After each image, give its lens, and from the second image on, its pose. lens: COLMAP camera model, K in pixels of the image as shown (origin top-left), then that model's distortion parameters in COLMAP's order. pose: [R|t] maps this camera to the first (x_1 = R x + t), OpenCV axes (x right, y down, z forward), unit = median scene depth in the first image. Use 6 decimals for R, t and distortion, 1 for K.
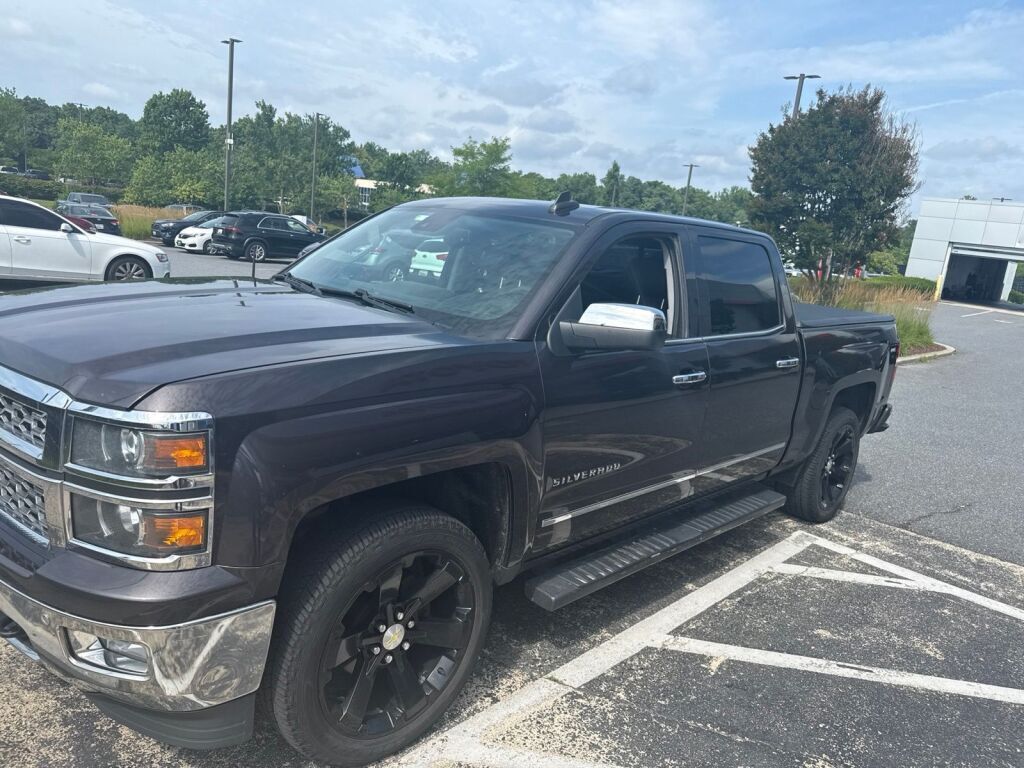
lens RADIAL K [[724.4, 0, 501.8], [0, 724.4, 386.4], [0, 0, 1]] dist [0.019097, -0.031193]
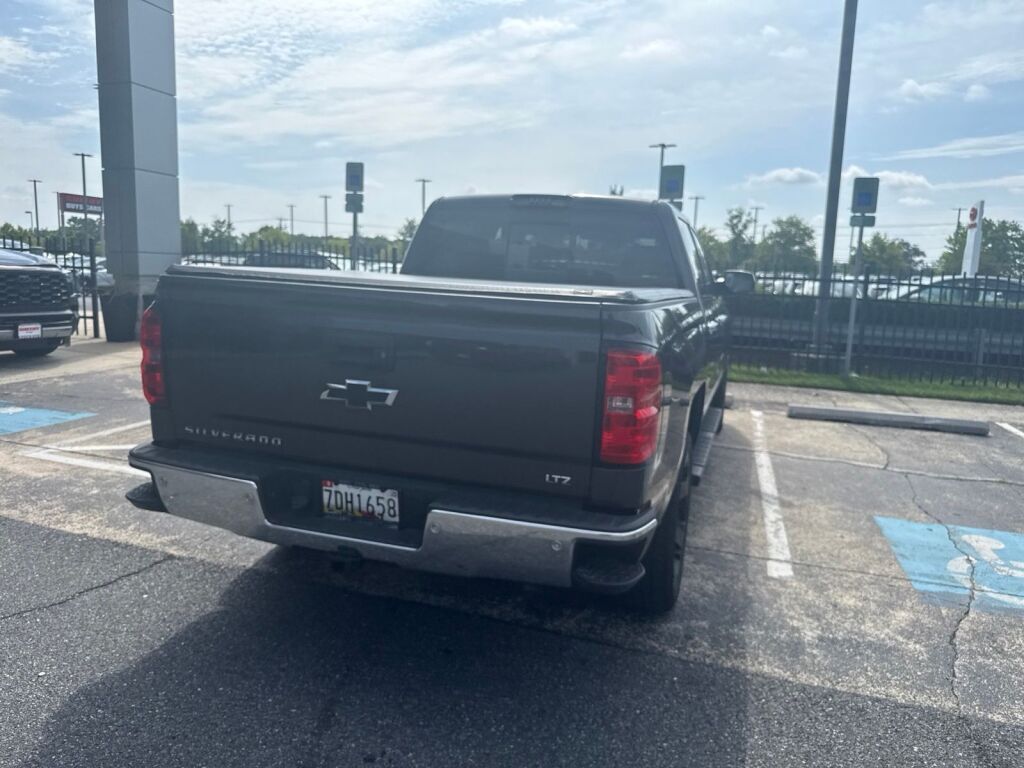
lens RADIAL K [[724.4, 0, 520.1], [0, 724.4, 389.1], [0, 0, 1]] dist [0.019097, -0.031193]
pose [[-0.883558, -0.072499, -0.462676, 0.708616], [-0.231502, 0.926413, 0.296928, -0.283602], [0.407102, 0.369463, -0.835323, 1.978255]]
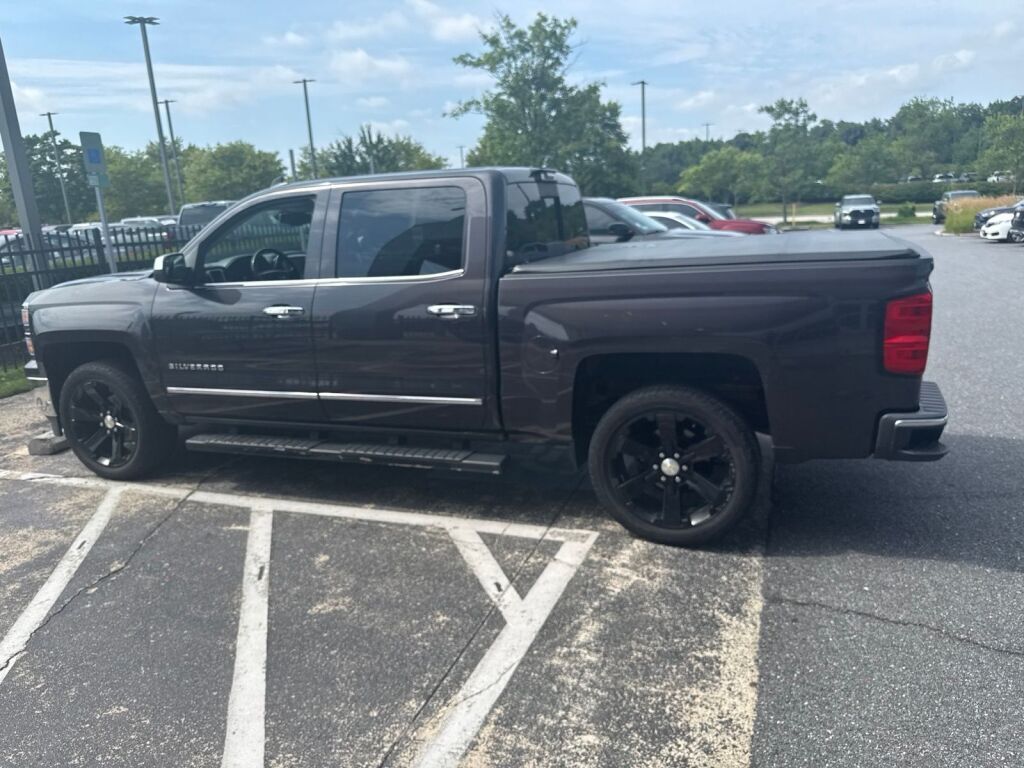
lens RADIAL K [[724.4, 0, 511.9], [0, 724.4, 396.8], [0, 0, 1]] dist [0.019097, -0.031193]
pose [[0.393185, 0.104964, -0.913449, 1.196948], [-0.097327, 0.992632, 0.072169, 0.004107], [0.914294, 0.060527, 0.400504, 0.657797]]
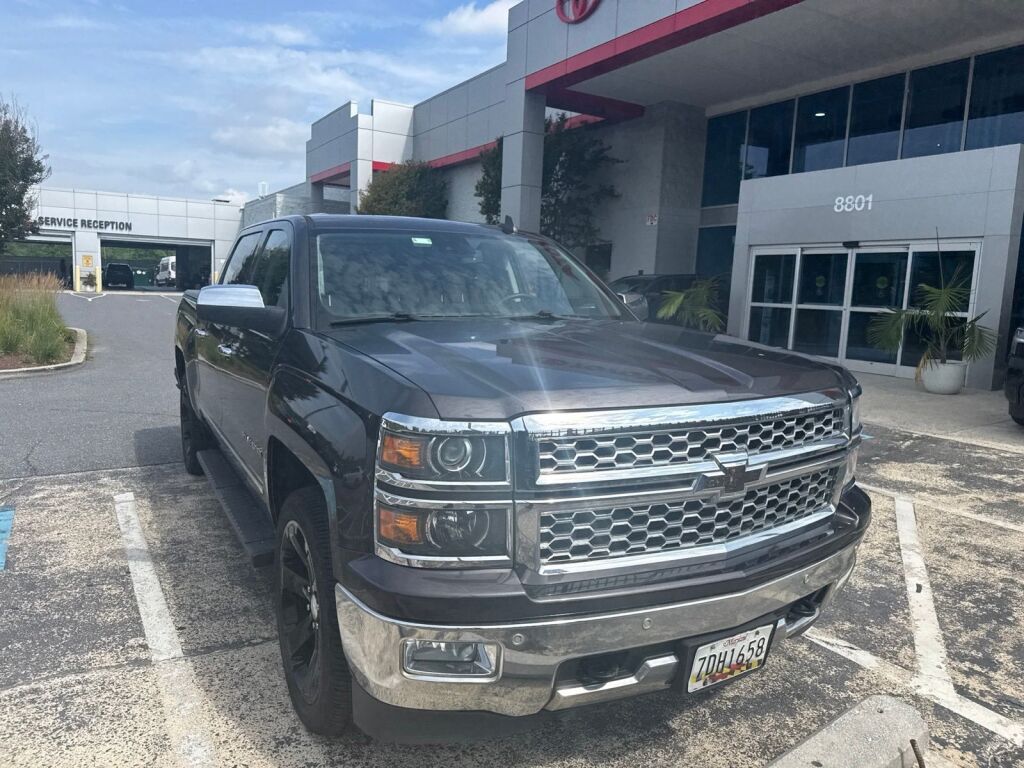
lens RADIAL K [[724.4, 0, 517.6], [0, 724.4, 385.8], [0, 0, 1]] dist [0.019097, -0.031193]
pose [[0.266581, -0.235282, 0.934653, -0.861439], [0.204949, 0.961406, 0.183561, -0.158395], [-0.941770, 0.142622, 0.304513, 0.482975]]
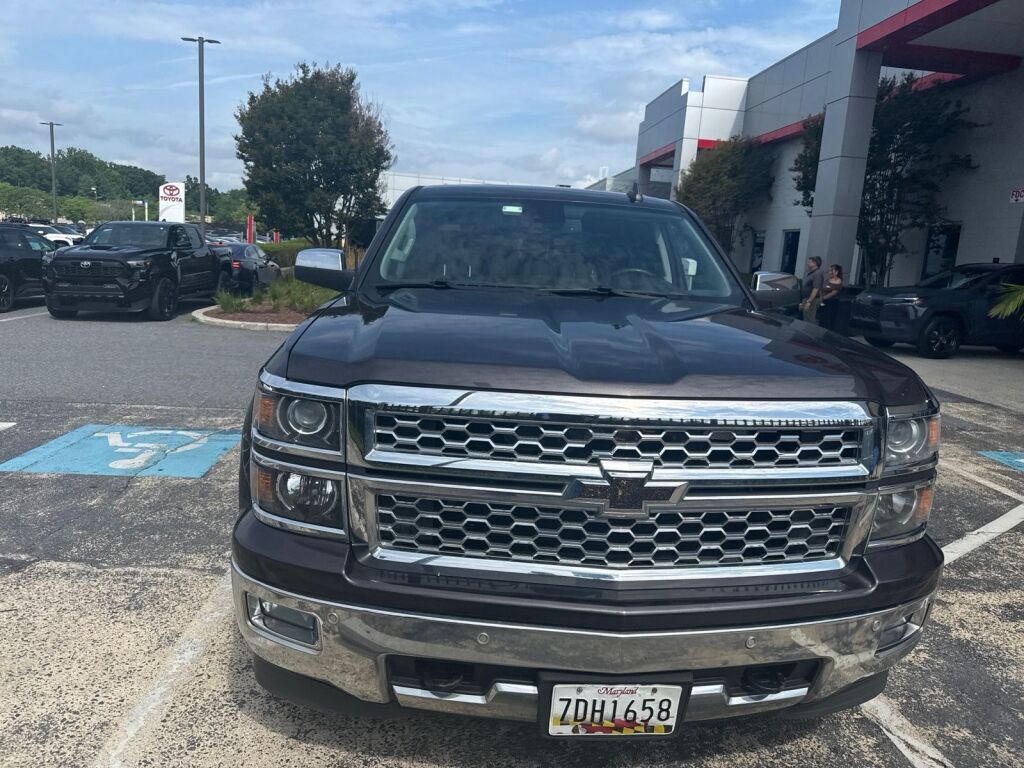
lens RADIAL K [[724.4, 0, 511.7], [0, 724.4, 384.4], [0, 0, 1]] dist [0.019097, -0.031193]
pose [[0.670413, -0.203622, 0.713501, -0.690489], [0.172465, 0.978034, 0.117066, -0.093054], [-0.721666, 0.044572, 0.690805, 0.274539]]
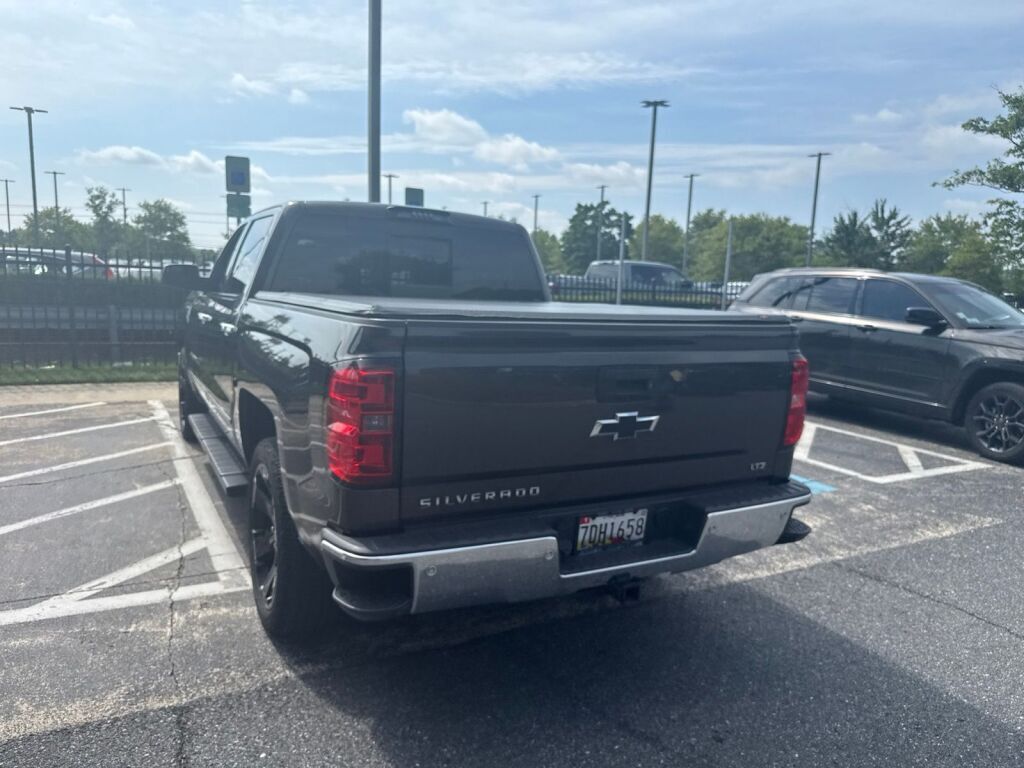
lens RADIAL K [[724.4, 0, 516.8], [0, 724.4, 394.0], [0, 0, 1]] dist [0.019097, -0.031193]
pose [[-0.278107, 0.027410, -0.960159, 1.140883], [-0.271120, 0.956709, 0.105841, -0.146236], [0.921494, 0.289753, -0.258636, 1.523141]]
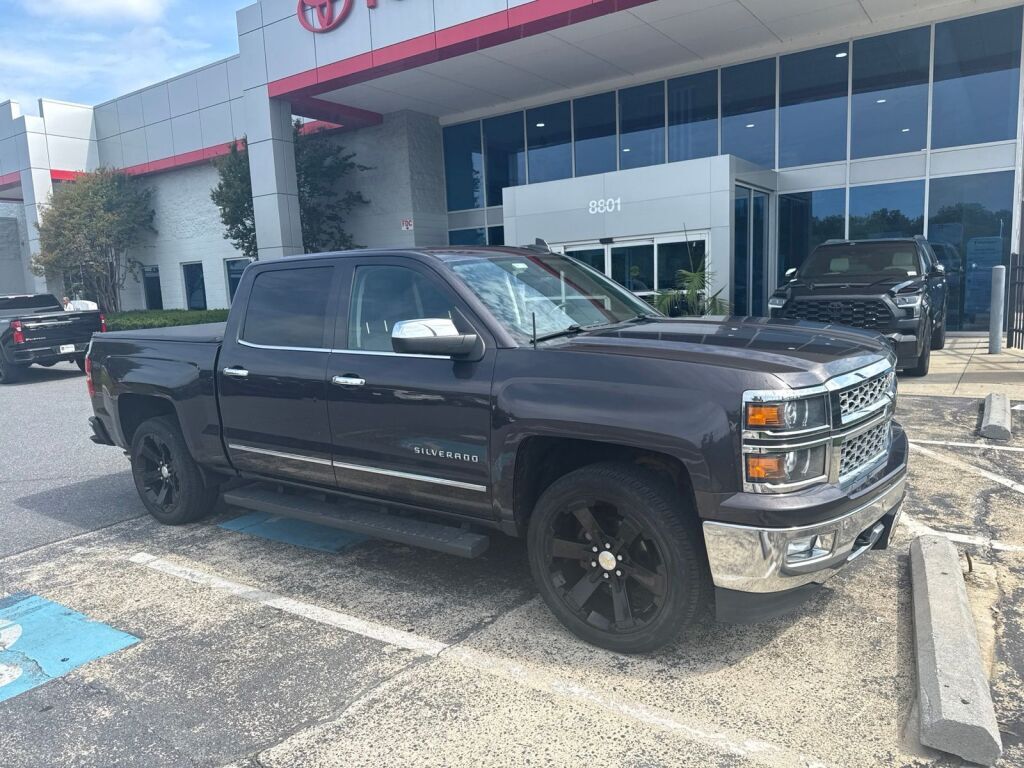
lens RADIAL K [[724.4, 0, 513.9], [0, 724.4, 397.4], [0, 0, 1]] dist [0.019097, -0.031193]
pose [[-0.156503, -0.257473, 0.953527, -1.047606], [0.241203, 0.926229, 0.289690, -0.306352], [-0.957772, 0.275331, -0.082855, 0.949191]]
